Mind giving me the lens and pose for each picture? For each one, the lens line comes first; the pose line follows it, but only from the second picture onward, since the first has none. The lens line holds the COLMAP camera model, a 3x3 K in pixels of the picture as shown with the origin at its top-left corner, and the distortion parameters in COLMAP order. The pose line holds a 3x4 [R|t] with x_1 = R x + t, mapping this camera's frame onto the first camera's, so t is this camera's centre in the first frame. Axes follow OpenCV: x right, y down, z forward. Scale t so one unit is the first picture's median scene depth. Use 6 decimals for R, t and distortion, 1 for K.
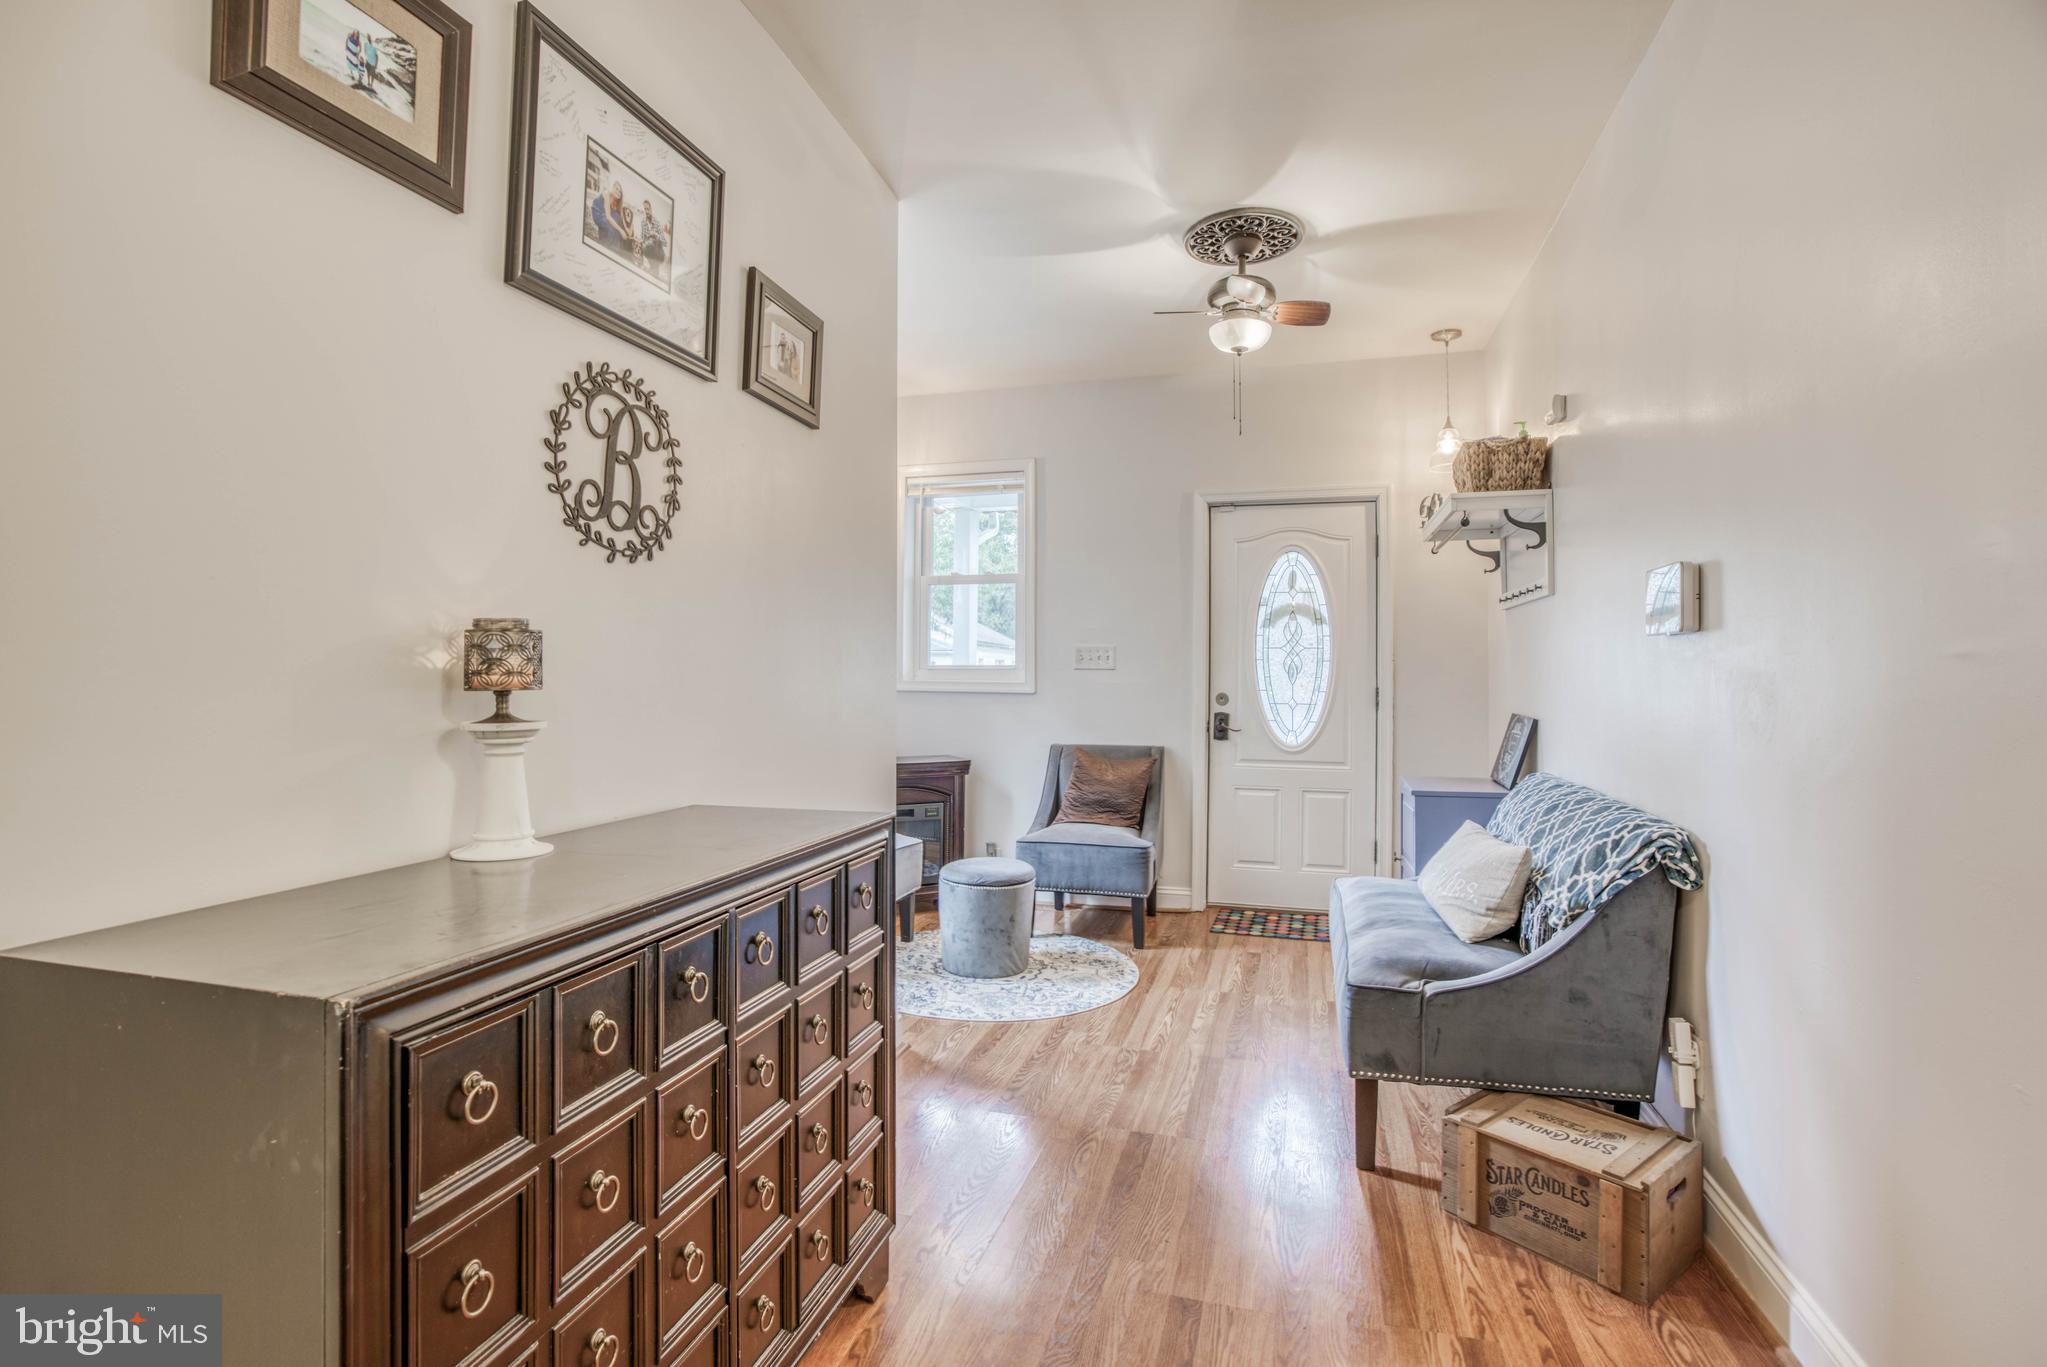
lens RADIAL K [[945.9, 0, 1021.2], [0, 945.9, 652.1], [0, 0, 1]] dist [-0.060184, 0.018053]
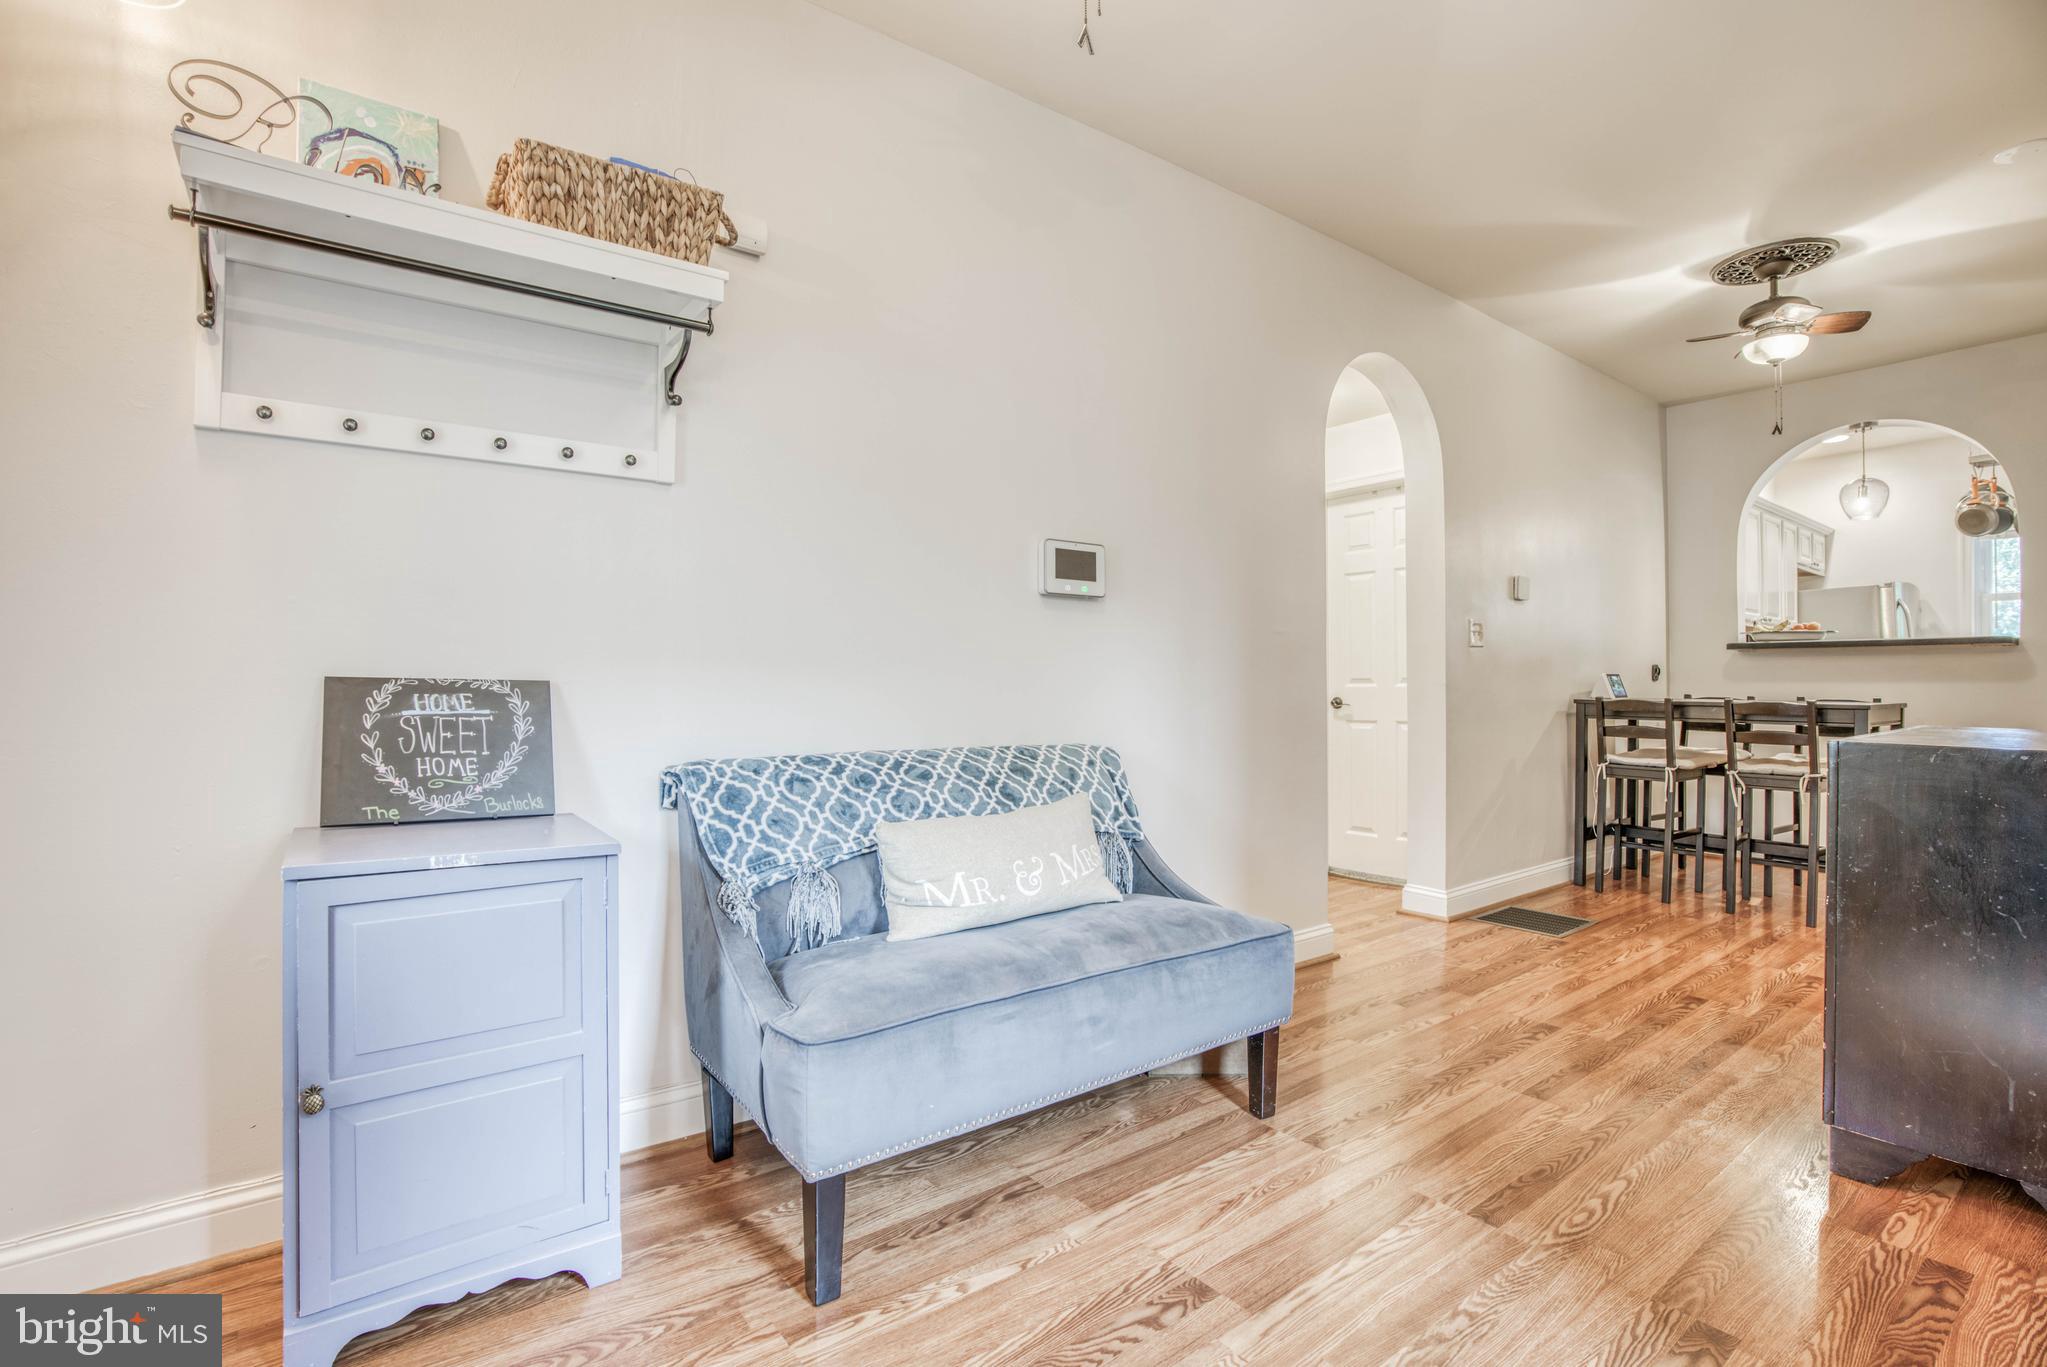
lens RADIAL K [[945.9, 0, 997.0], [0, 945.9, 665.6], [0, 0, 1]] dist [-0.060184, 0.018053]
pose [[-0.797183, 0.005048, 0.603717, -0.004490], [-0.021587, 0.999087, -0.036858, 0.086440], [-0.603352, -0.042415, -0.796347, 1.487055]]
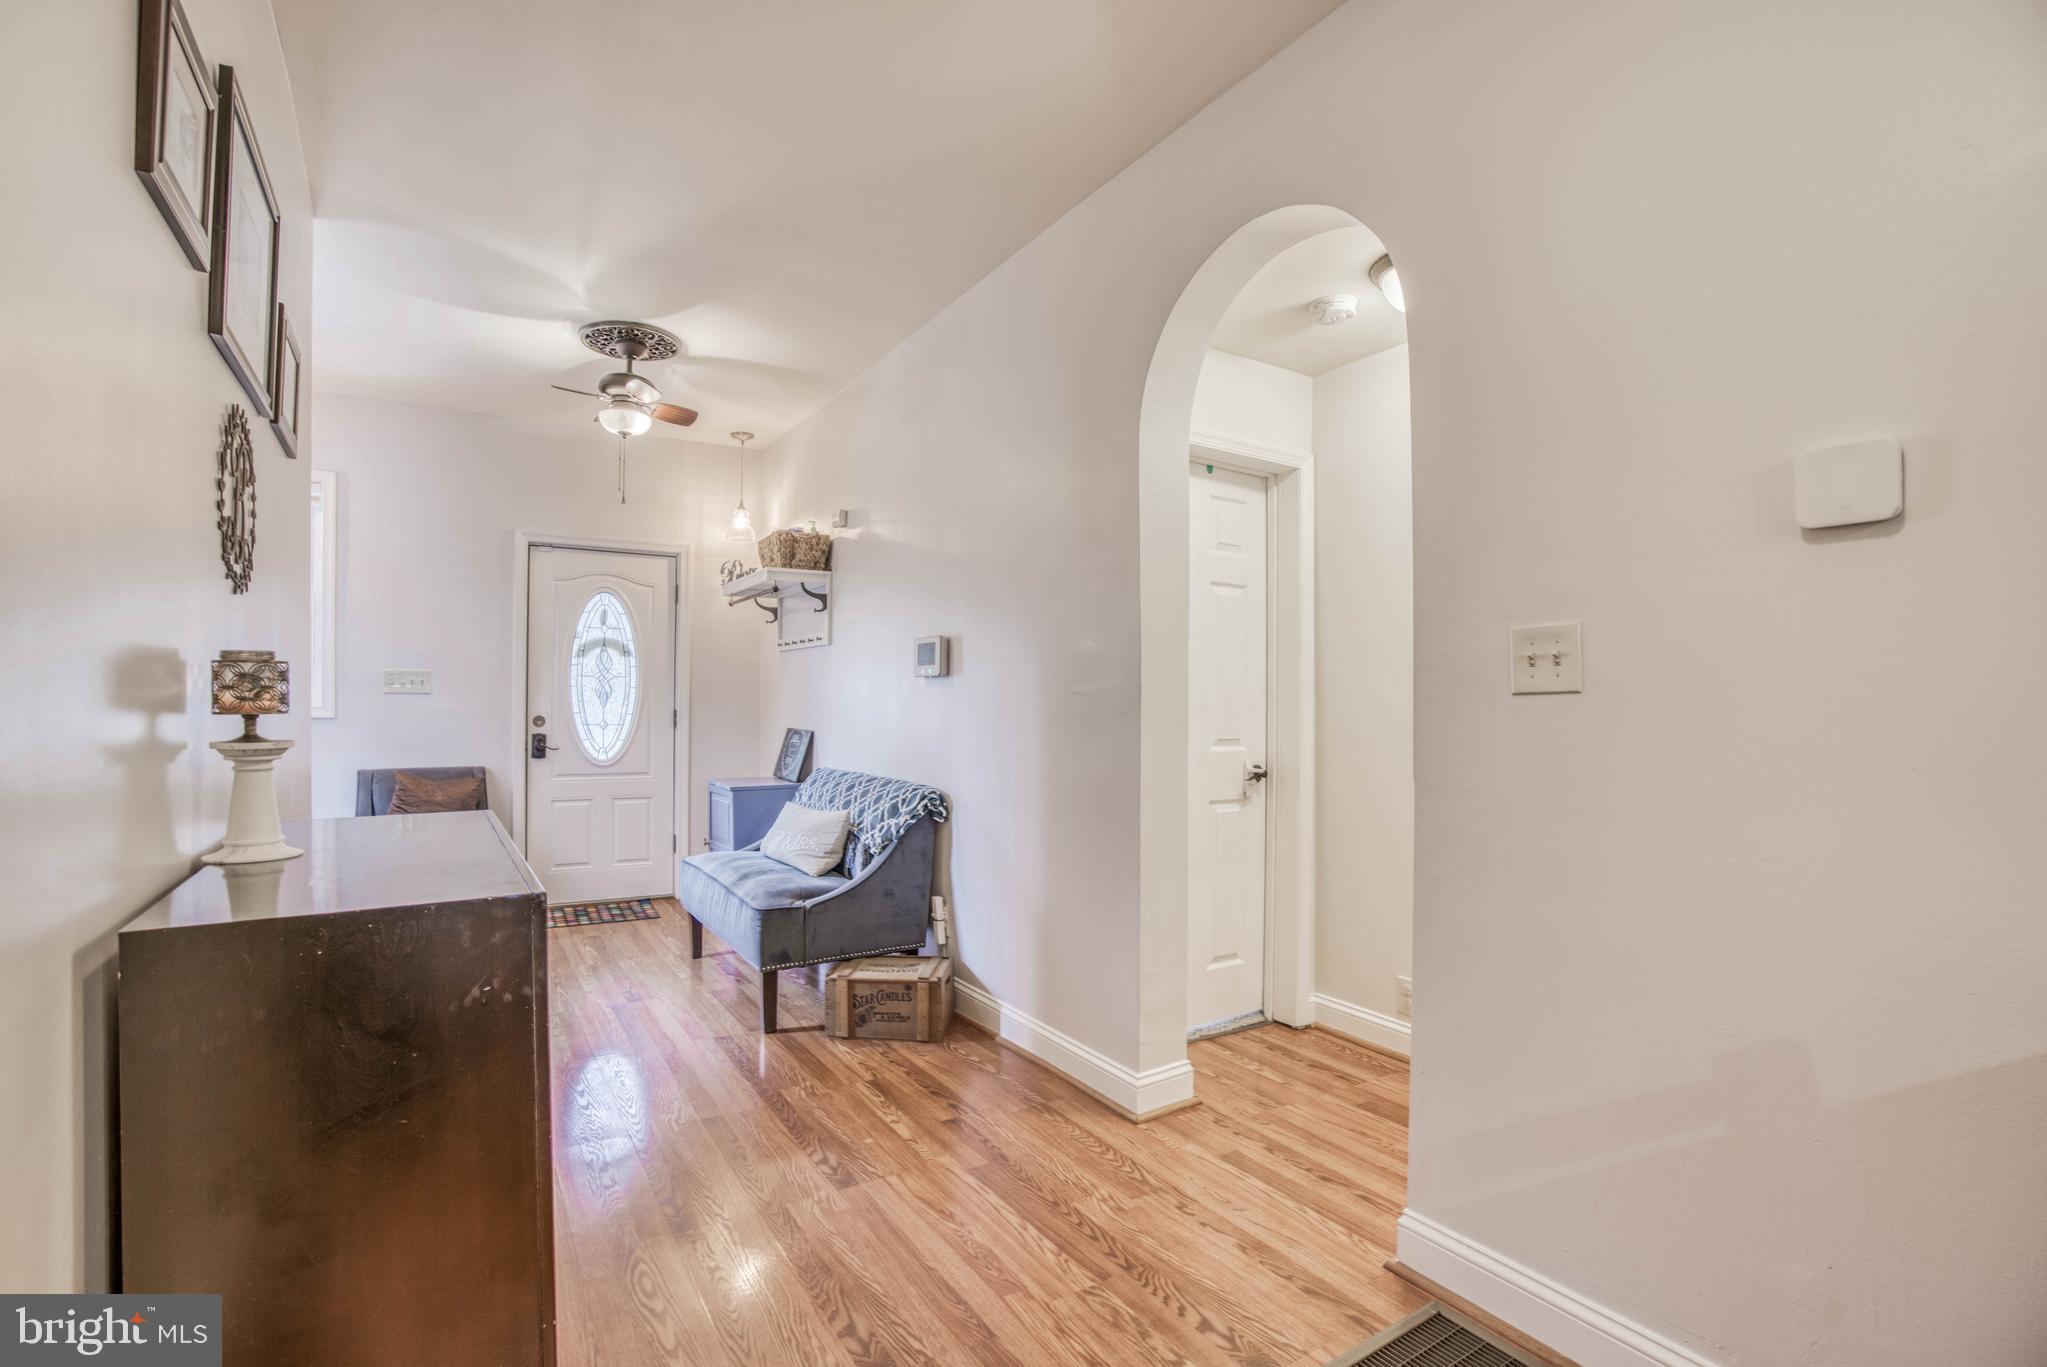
lens RADIAL K [[945.9, 0, 1000.5], [0, 945.9, 701.0], [0, 0, 1]] dist [-0.060184, 0.018053]
pose [[0.674116, 0.000222, 0.738625, -0.362578], [-0.019497, 0.999657, 0.017493, -0.005781], [-0.738368, -0.026193, 0.673889, -0.203815]]
